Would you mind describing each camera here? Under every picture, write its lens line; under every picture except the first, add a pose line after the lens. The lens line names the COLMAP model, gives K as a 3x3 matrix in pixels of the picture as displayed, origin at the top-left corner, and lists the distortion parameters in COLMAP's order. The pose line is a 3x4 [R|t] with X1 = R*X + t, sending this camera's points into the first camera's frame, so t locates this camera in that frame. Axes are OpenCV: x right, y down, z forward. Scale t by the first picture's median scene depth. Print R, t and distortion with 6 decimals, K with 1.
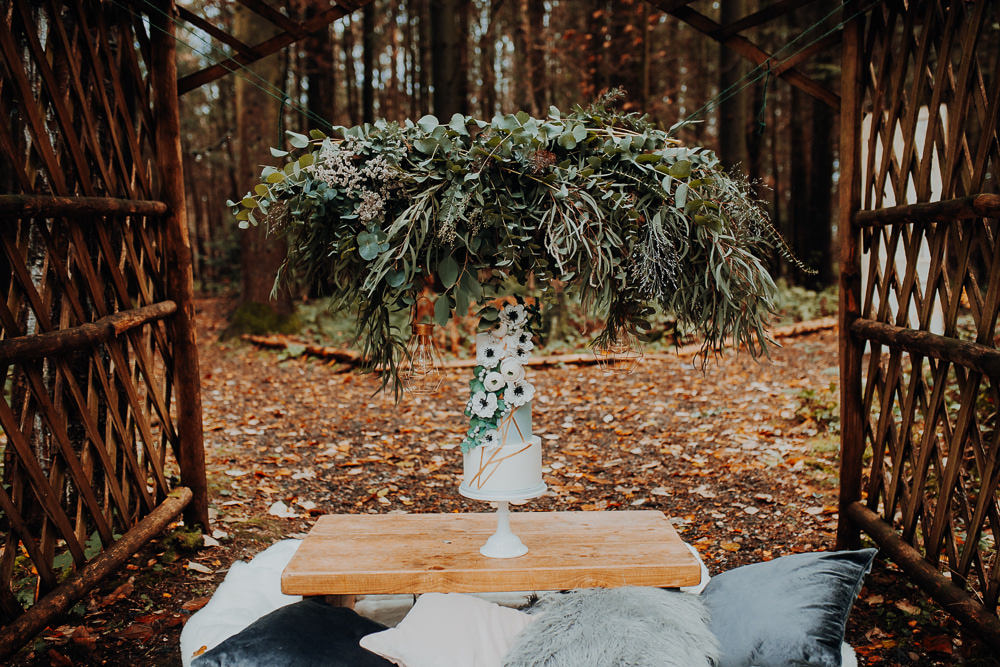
lens RADIAL K [[957.1, 0, 505.7], [0, 957.1, 333.1], [0, 0, 1]] dist [-0.071438, 0.108824]
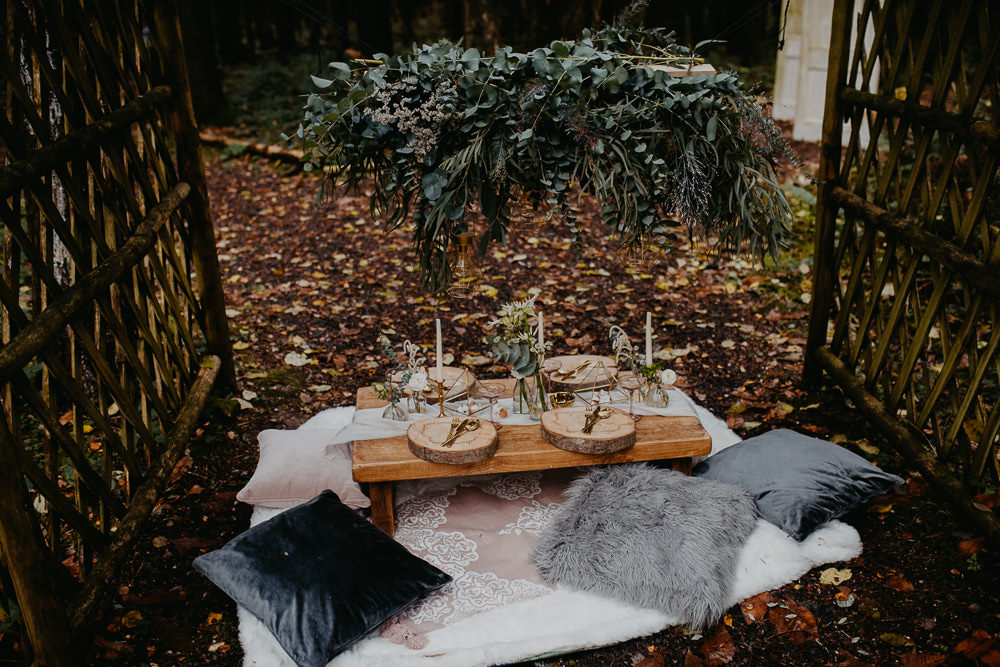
lens RADIAL K [[957.1, 0, 505.7], [0, 957.1, 333.1], [0, 0, 1]] dist [-0.071438, 0.108824]
pose [[0.995204, -0.039963, 0.089287, -0.087124], [0.015230, 0.964915, 0.262120, -0.113470], [-0.096629, -0.259503, 0.960896, -0.043727]]
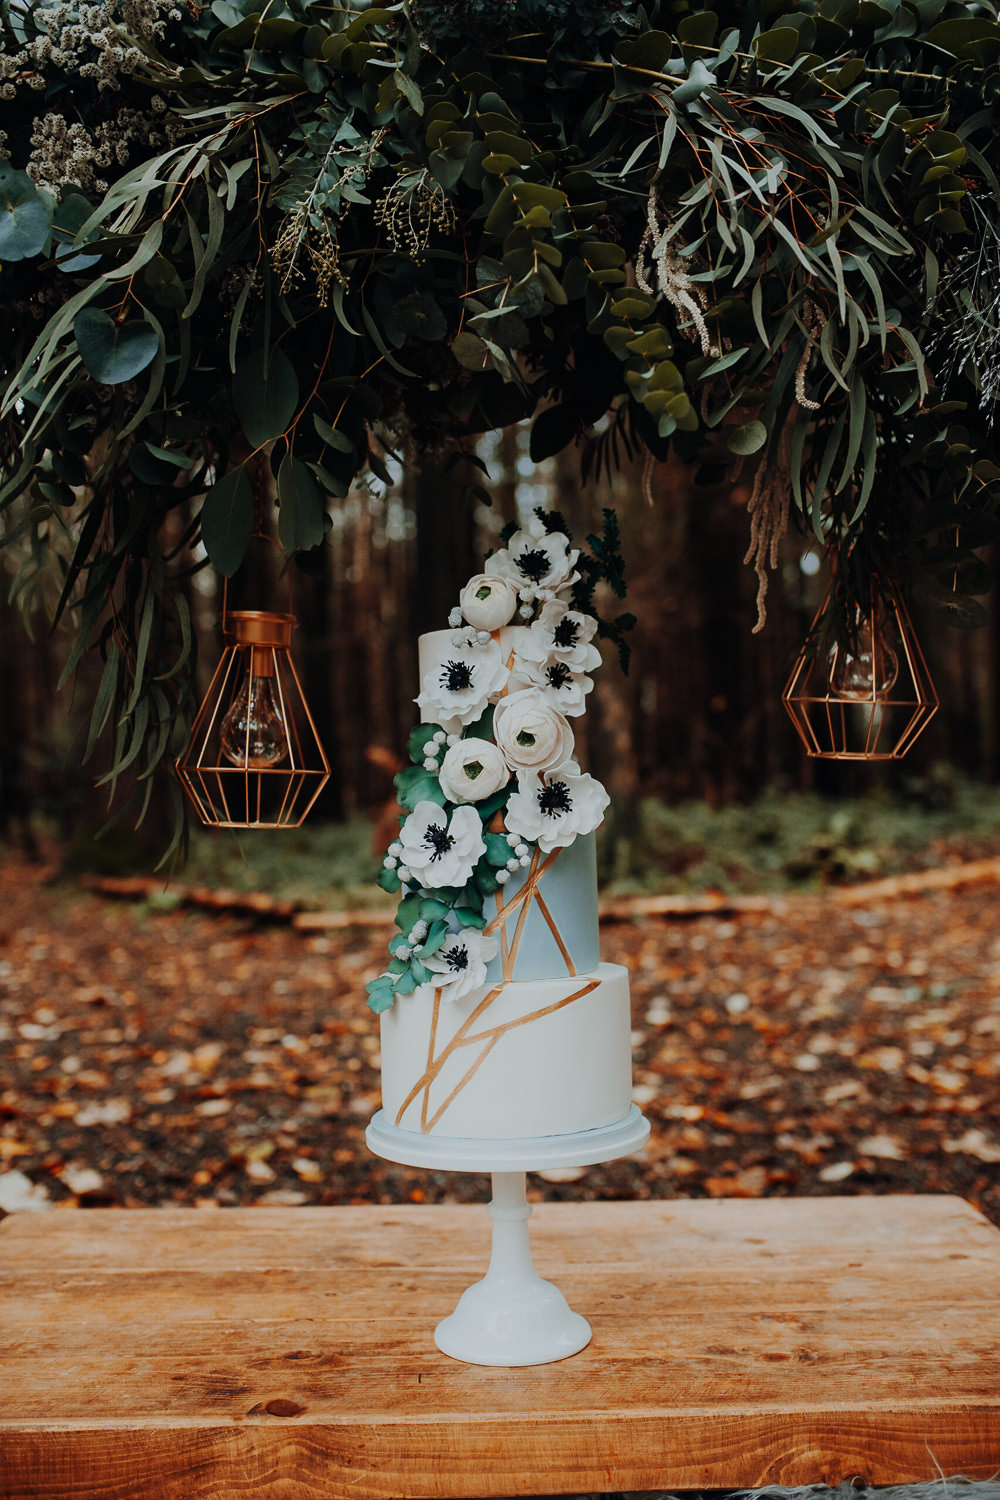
lens RADIAL K [[1451.7, 0, 504.8], [0, 1451.7, 767.7], [0, 0, 1]] dist [-0.066500, 0.088182]
pose [[0.999666, -0.009425, -0.024070, 0.005321], [0.007036, 0.995209, -0.097513, 0.056148], [0.024874, 0.097311, 0.994943, 0.321428]]
